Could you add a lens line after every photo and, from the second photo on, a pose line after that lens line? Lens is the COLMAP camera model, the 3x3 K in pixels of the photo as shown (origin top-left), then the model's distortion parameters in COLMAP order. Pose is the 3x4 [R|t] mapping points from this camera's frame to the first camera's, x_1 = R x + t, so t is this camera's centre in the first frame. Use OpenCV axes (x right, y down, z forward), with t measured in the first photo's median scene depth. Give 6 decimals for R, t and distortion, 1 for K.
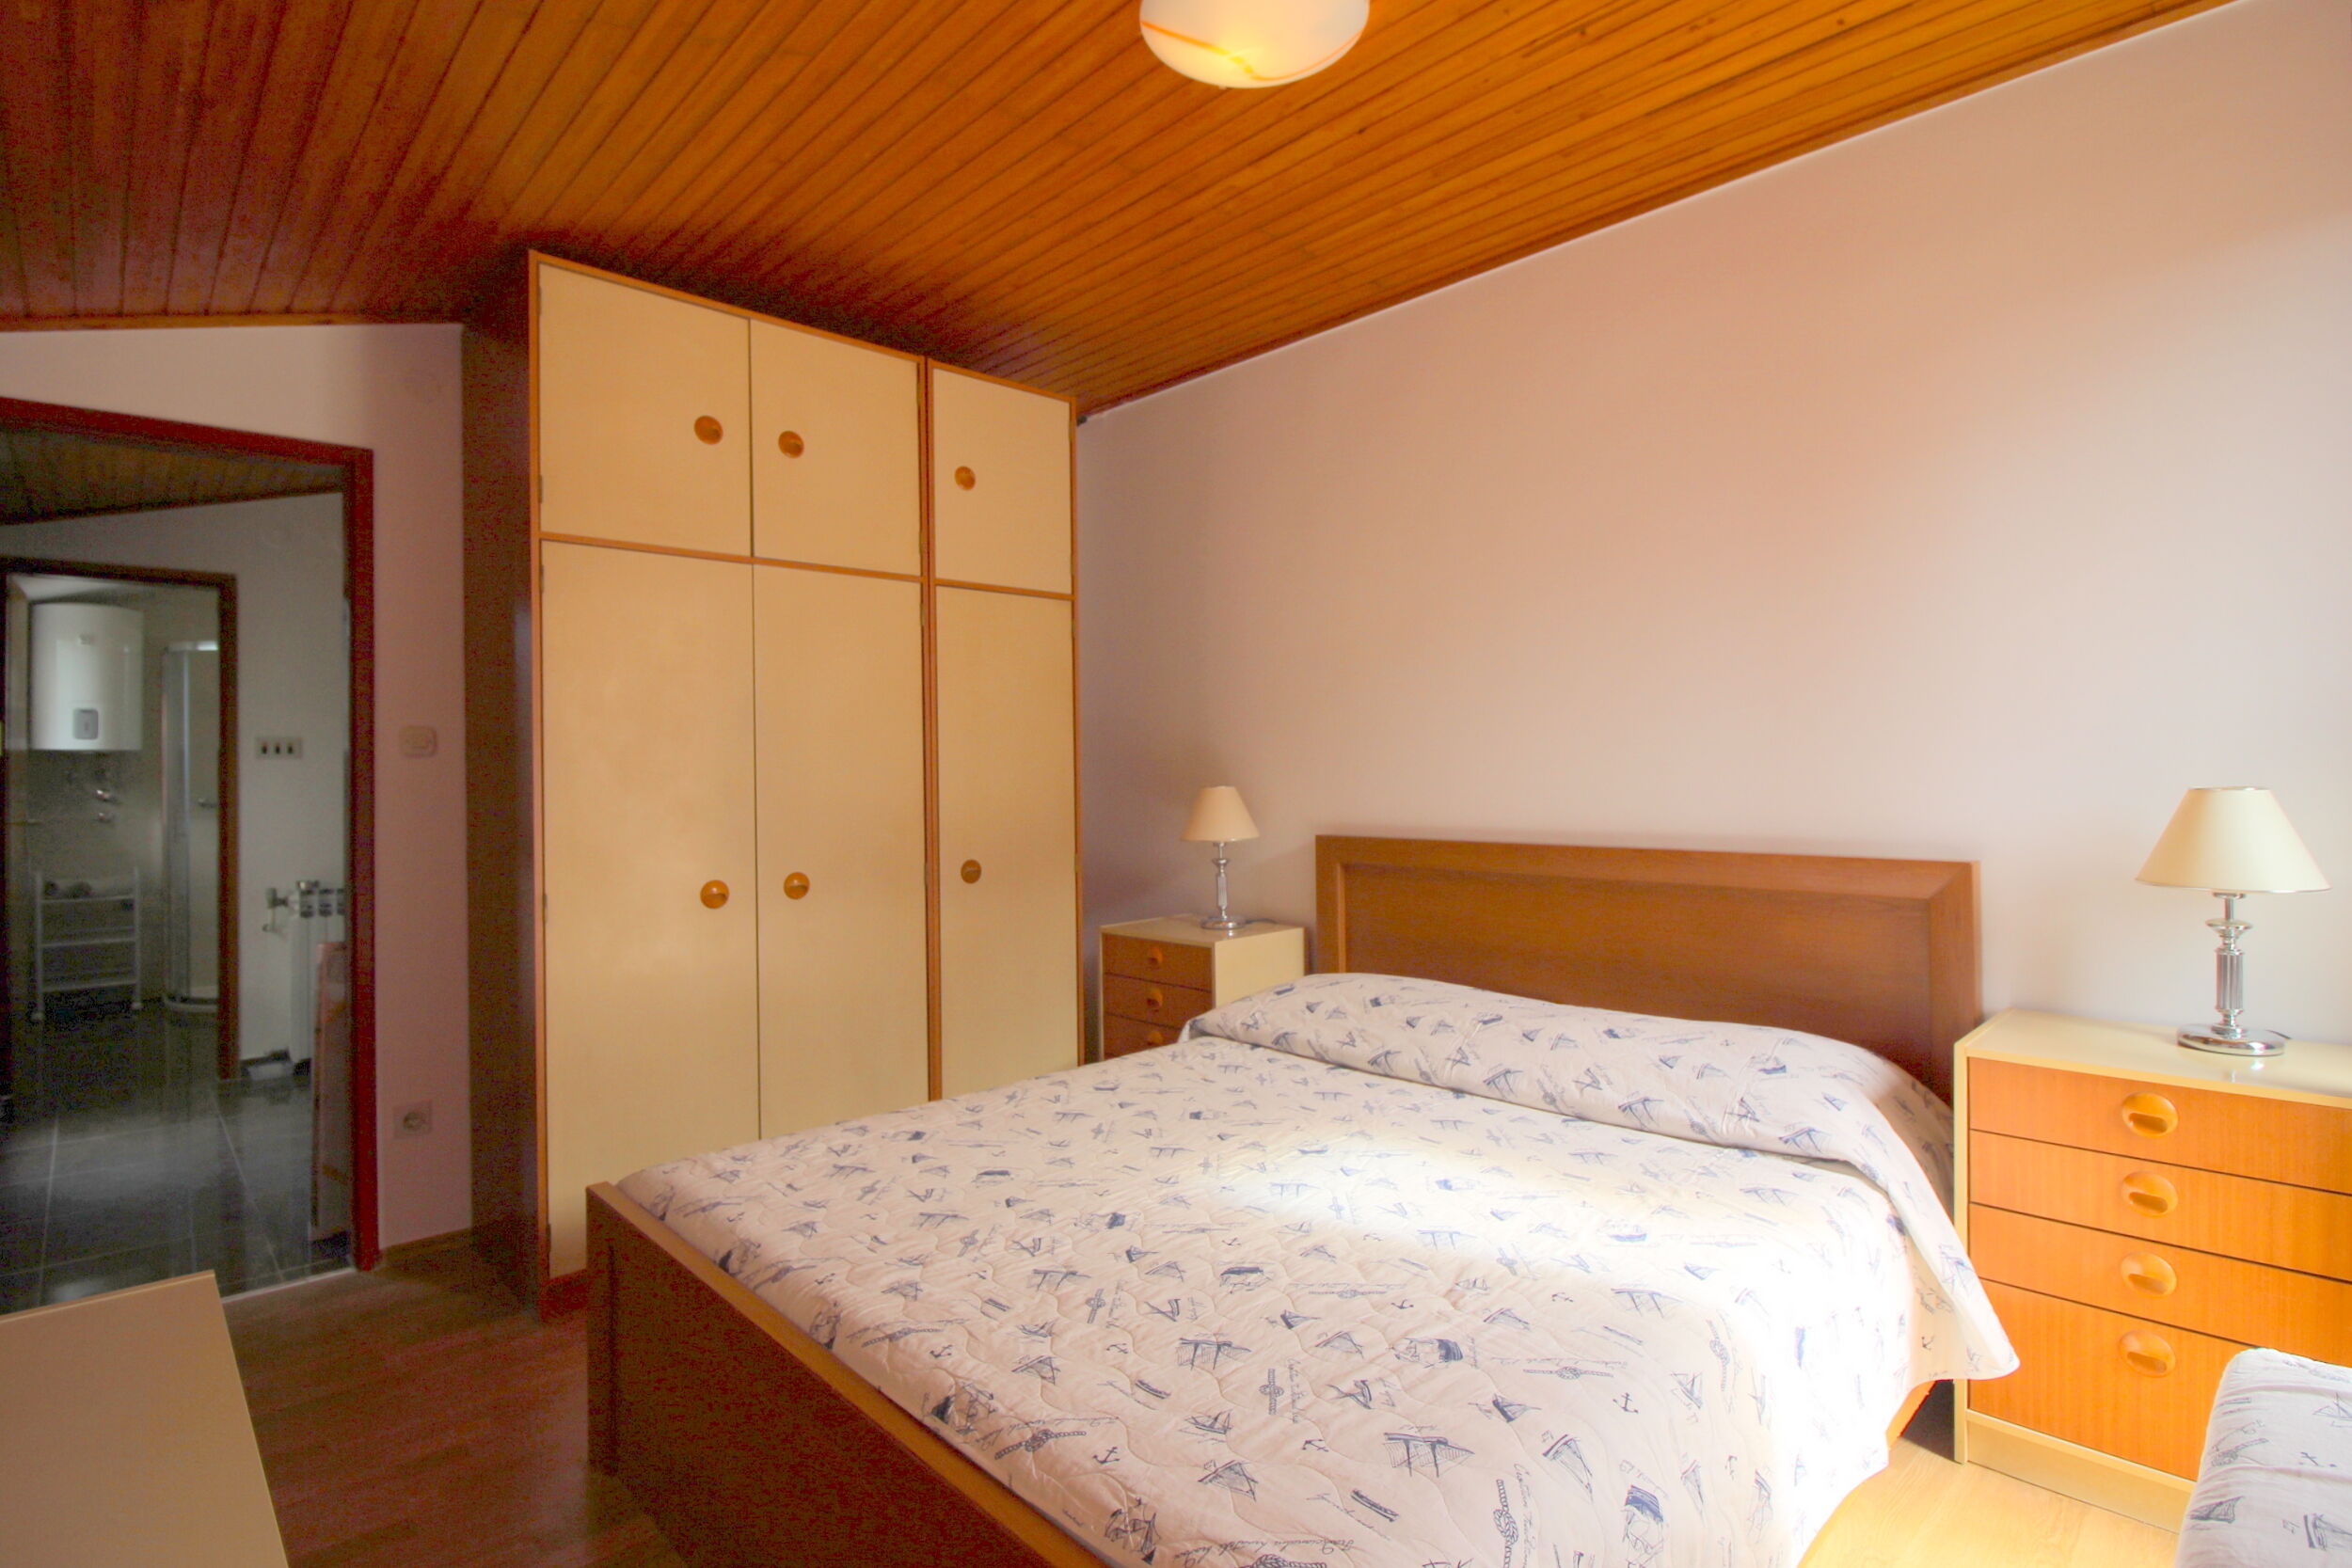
lens RADIAL K [[1131.5, 0, 1176.0], [0, 1131.5, 784.0], [0, 0, 1]] dist [0.003394, -0.015169]
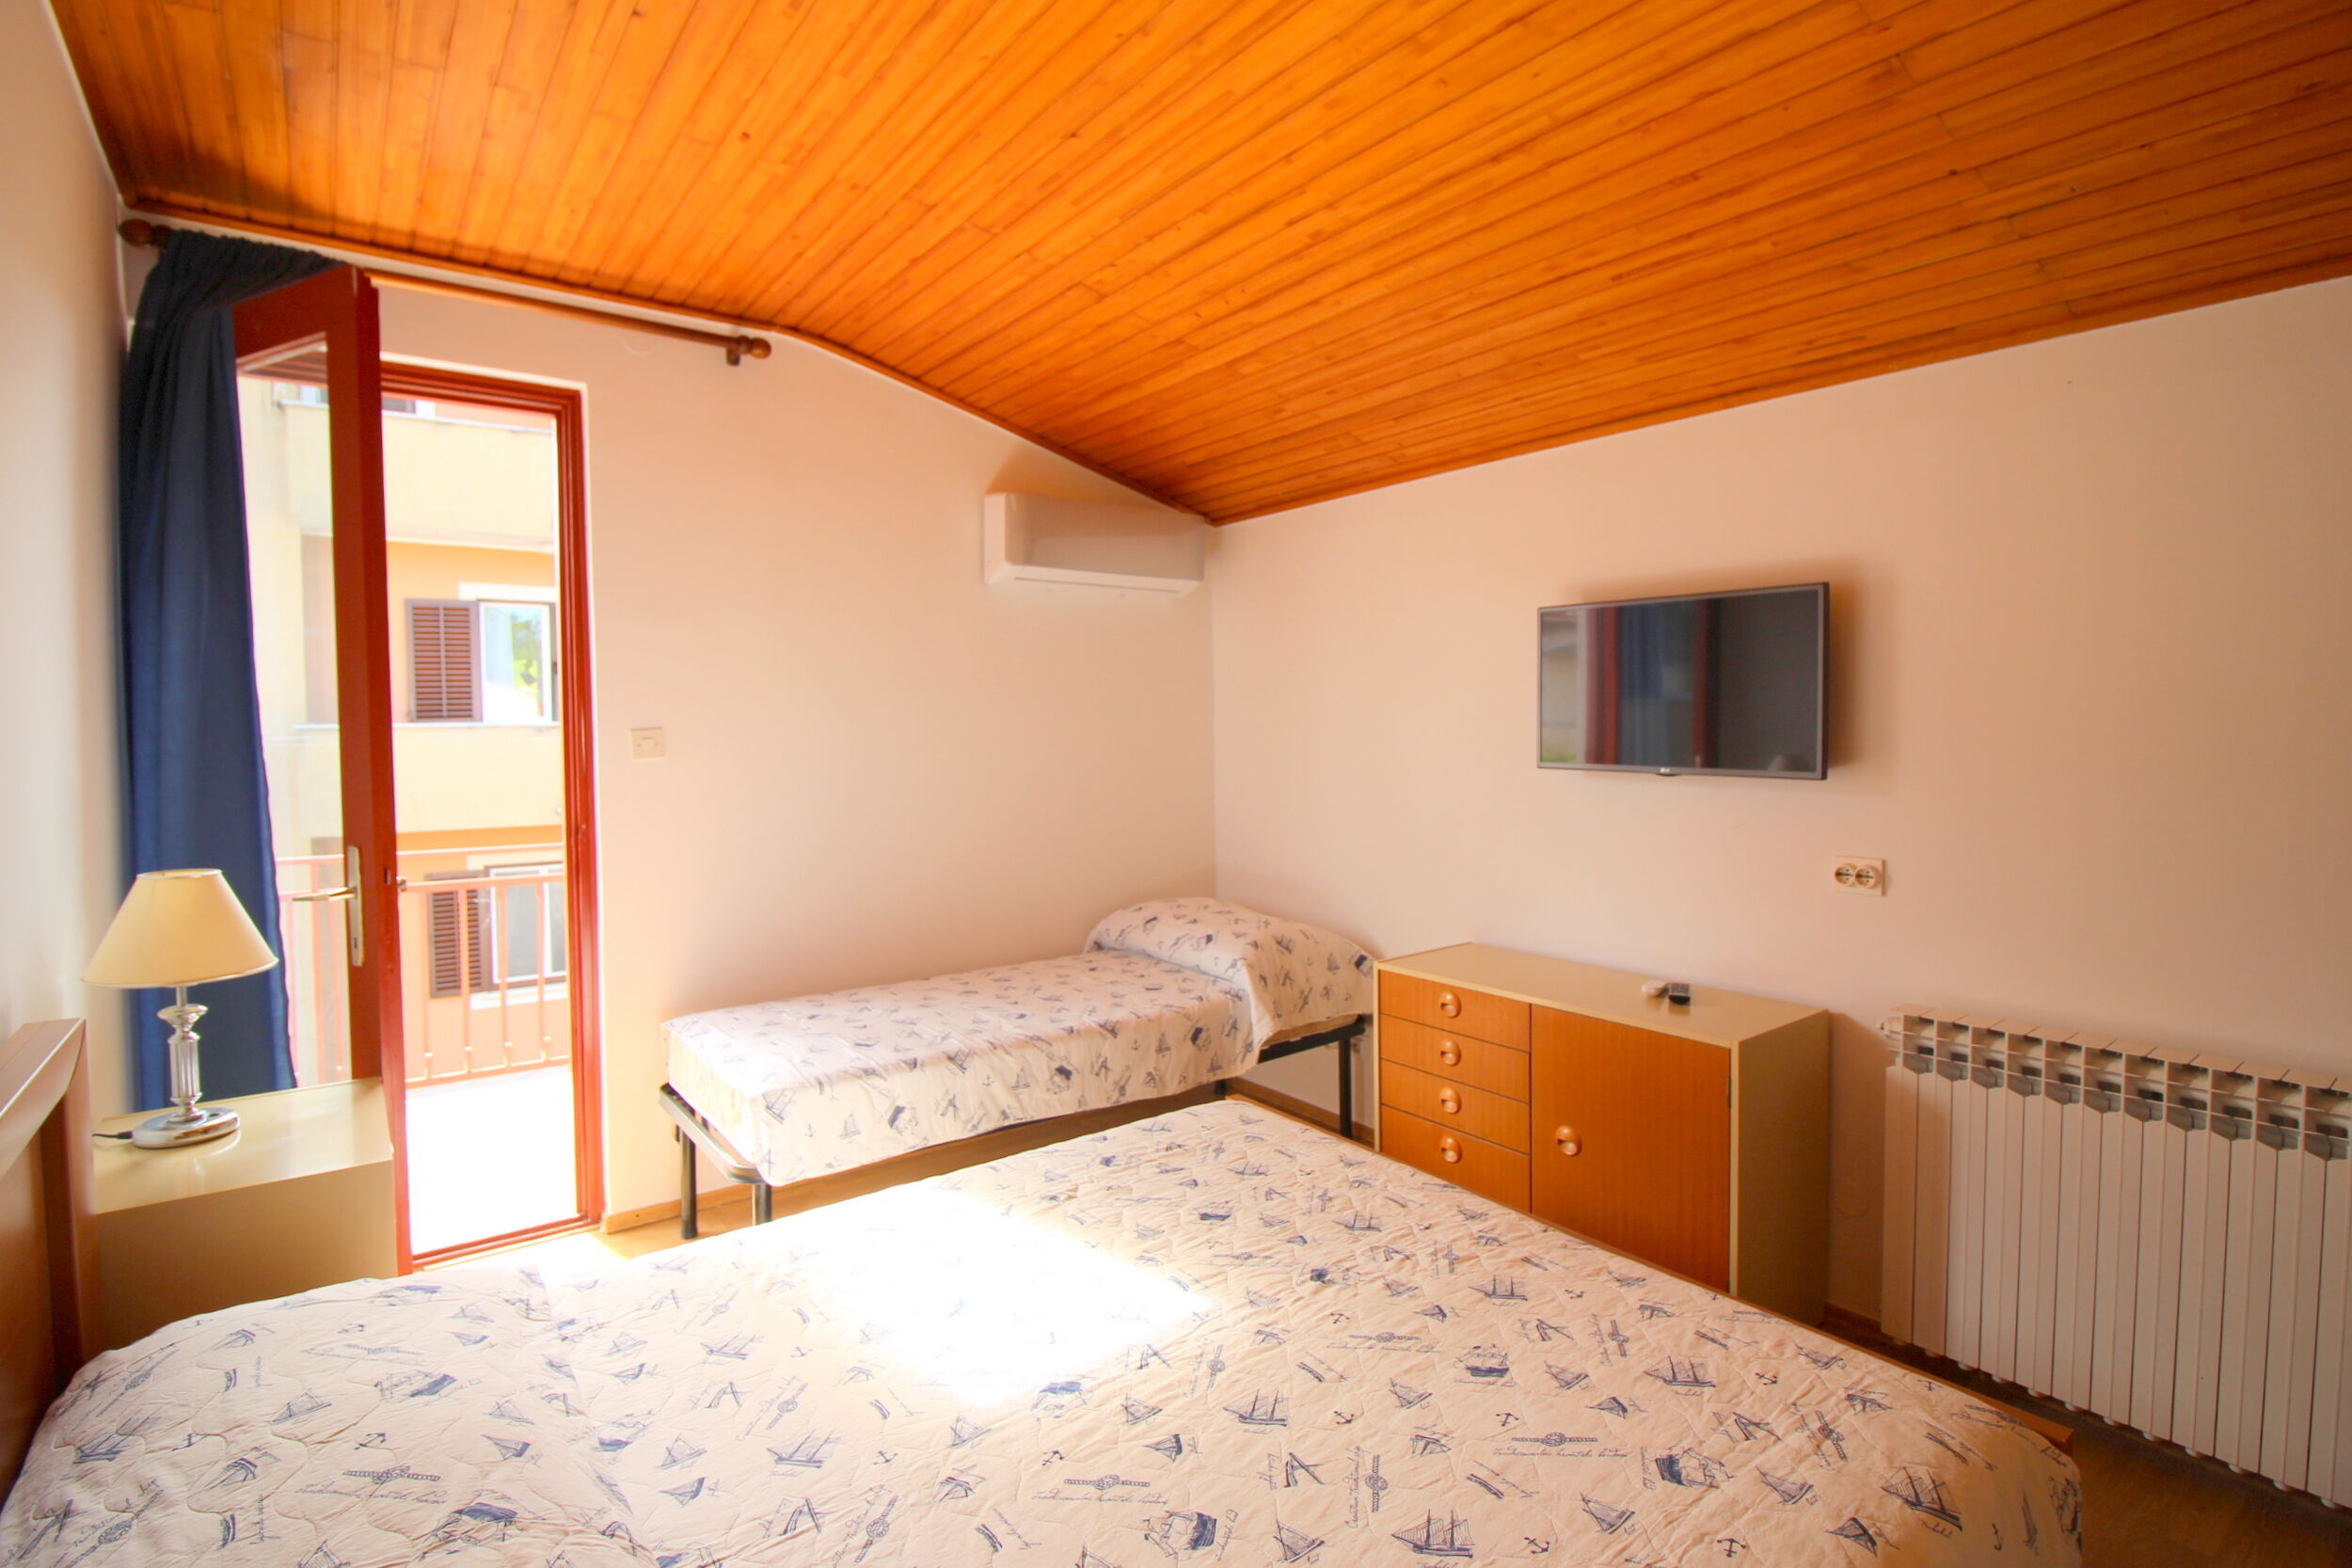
lens RADIAL K [[1131.5, 0, 1176.0], [0, 1131.5, 784.0], [0, 0, 1]] dist [0.003394, -0.015169]
pose [[-0.993219, 0.012837, 0.115551, -0.044079], [0.021126, 0.997267, 0.070802, -0.123766], [-0.114326, 0.072763, -0.990775, 1.845889]]
